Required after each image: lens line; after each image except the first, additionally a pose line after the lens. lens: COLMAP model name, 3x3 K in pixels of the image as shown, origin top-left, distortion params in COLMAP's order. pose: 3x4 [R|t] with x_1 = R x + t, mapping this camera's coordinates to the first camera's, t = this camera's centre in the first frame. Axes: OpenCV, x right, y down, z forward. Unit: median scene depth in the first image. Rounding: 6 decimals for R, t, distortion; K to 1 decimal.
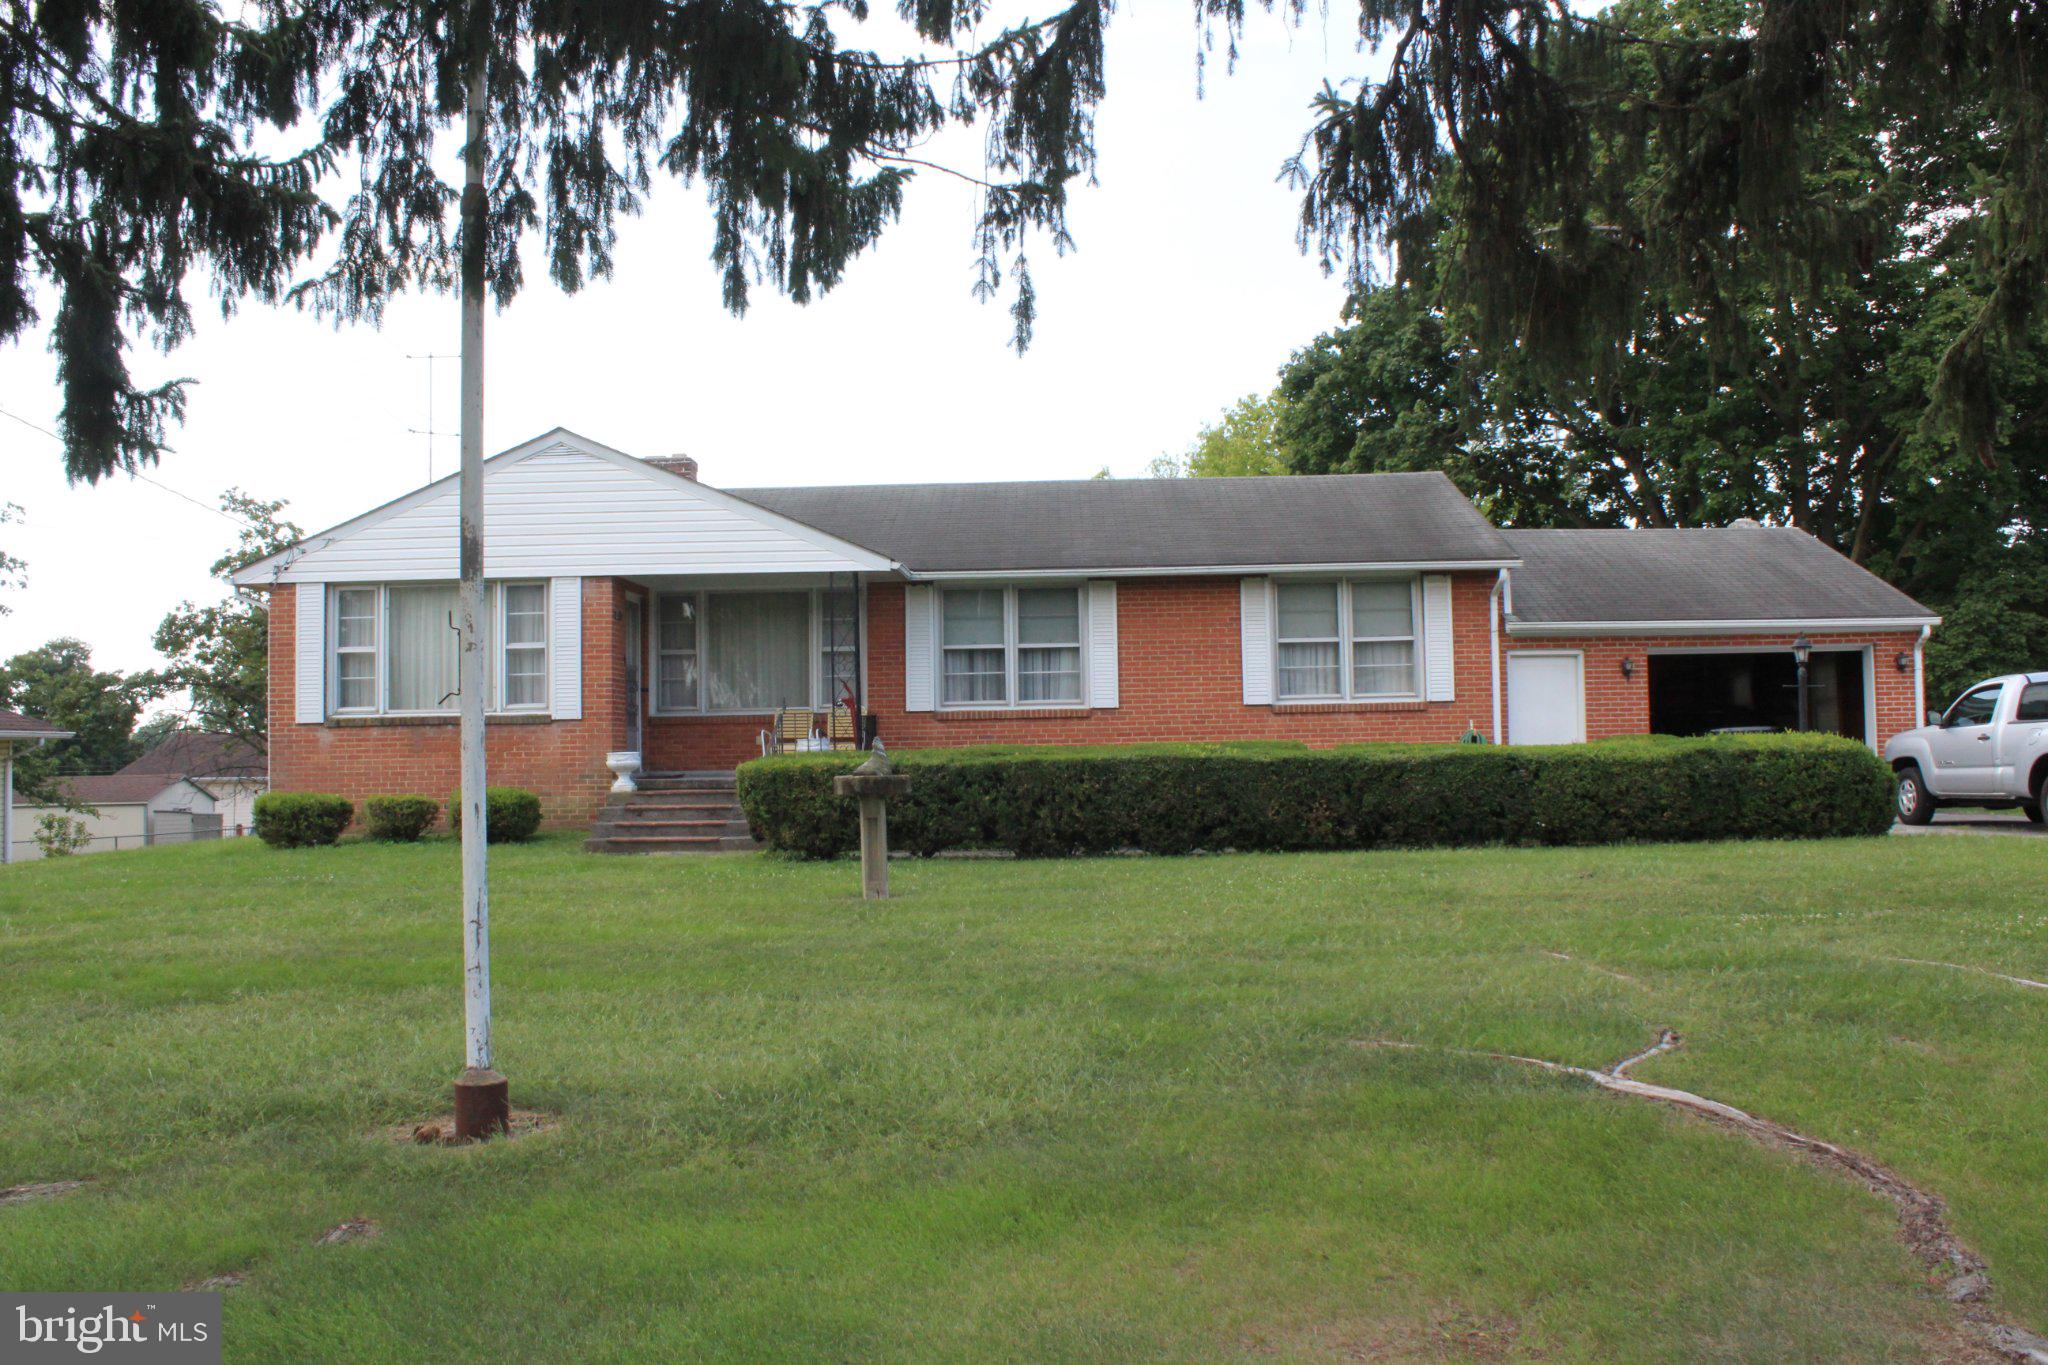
lens RADIAL K [[1683.7, 0, 1011.0], [0, 1683.7, 671.7], [0, 0, 1]] dist [-0.153005, 0.134836]
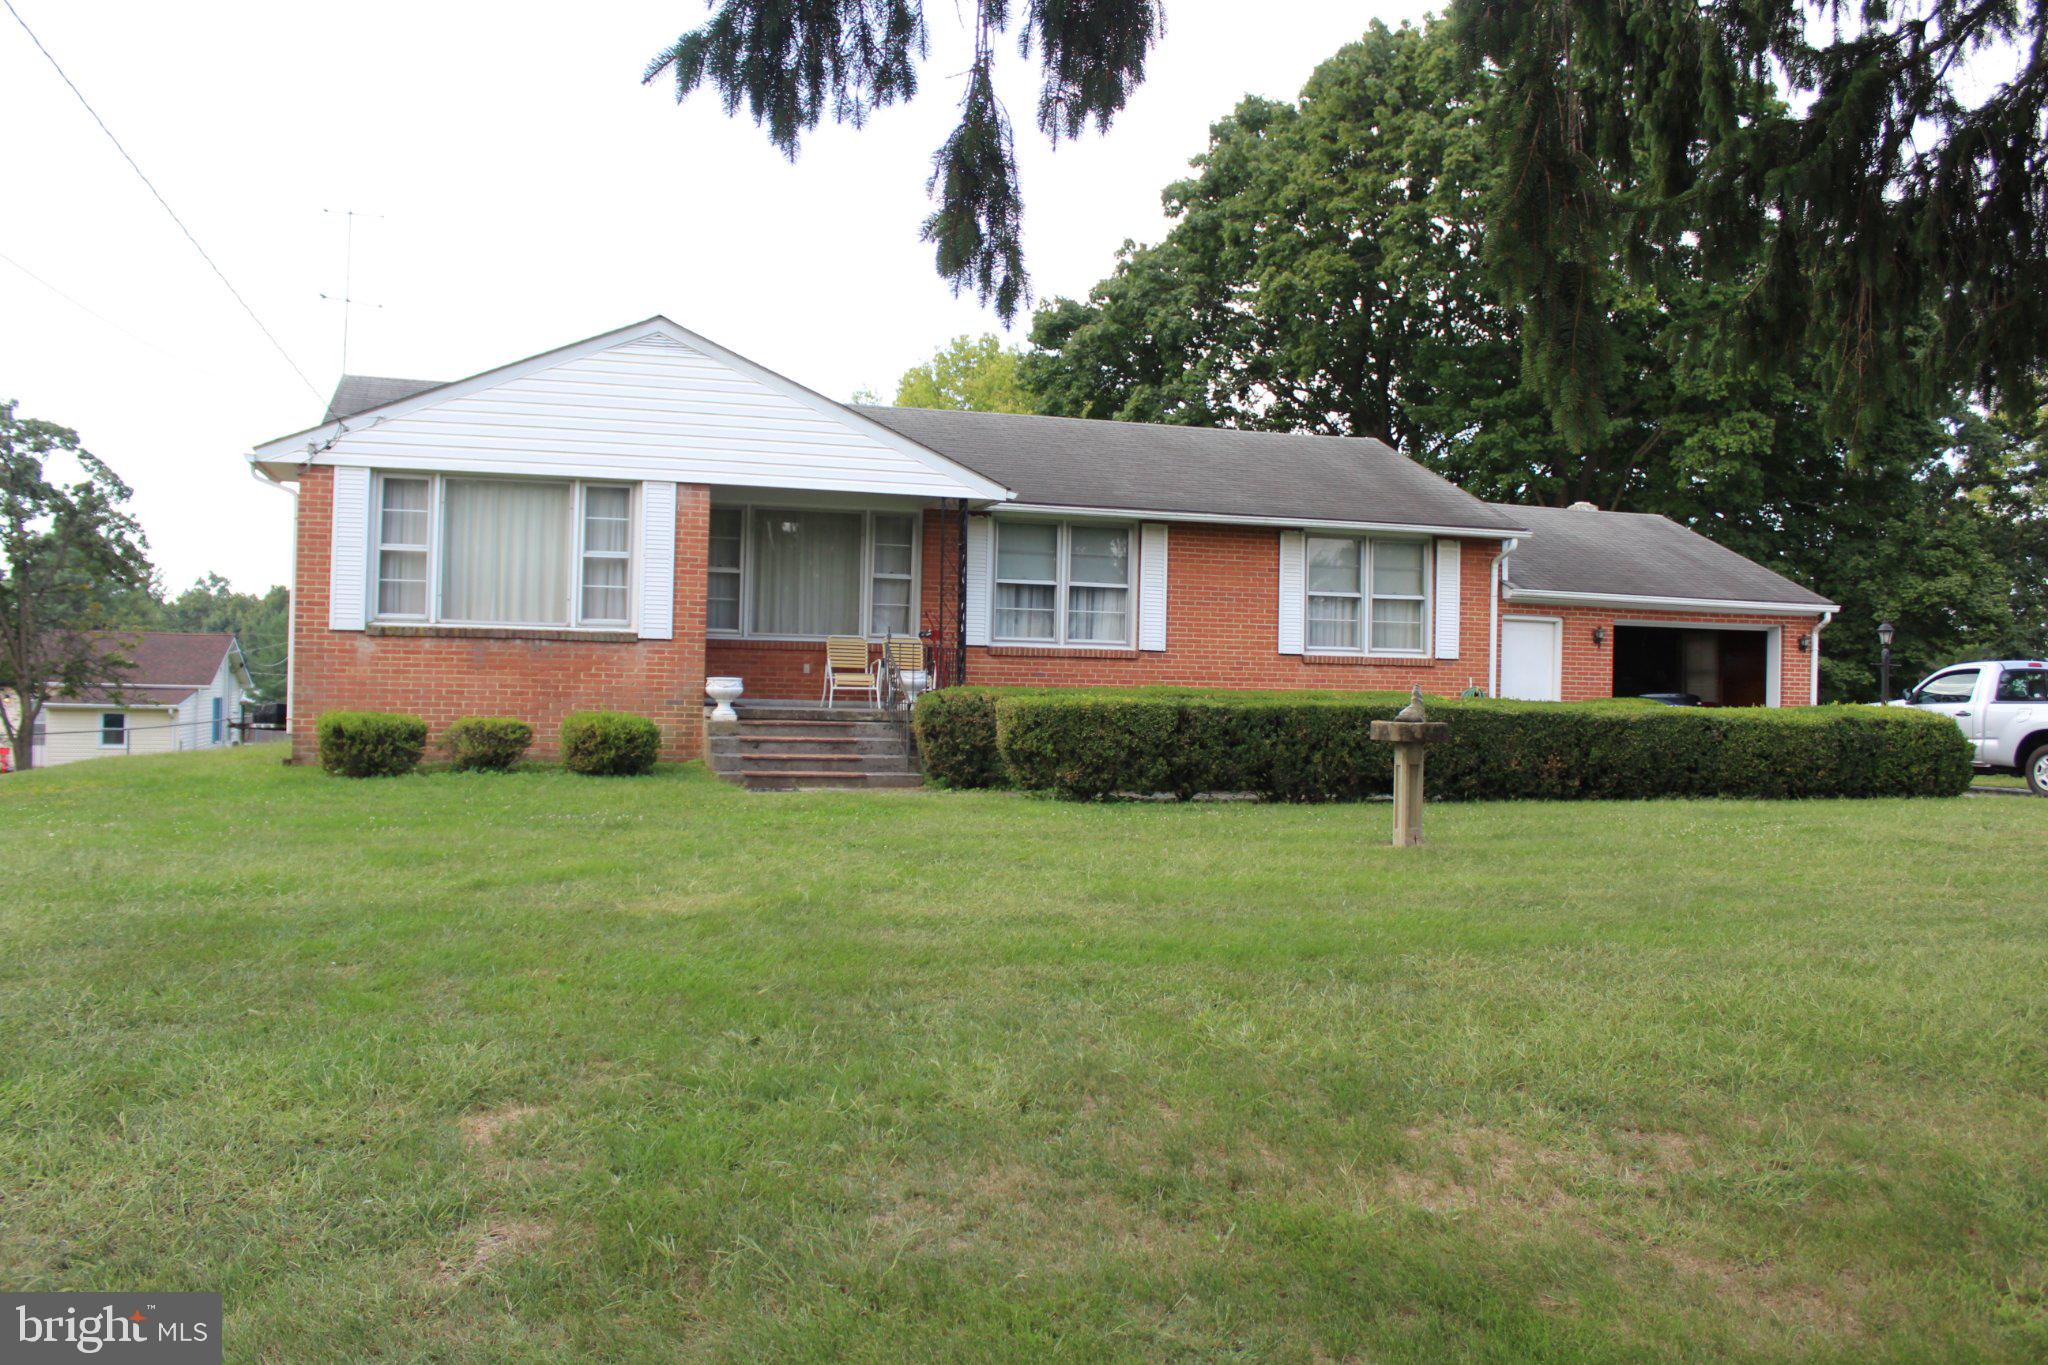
lens RADIAL K [[1683.7, 0, 1011.0], [0, 1683.7, 671.7], [0, 0, 1]] dist [-0.153005, 0.134836]
pose [[0.952361, 0.040412, 0.302284, -0.352341], [-0.052243, 0.998148, 0.031154, 0.007949], [-0.300465, -0.045463, 0.952709, 0.074660]]
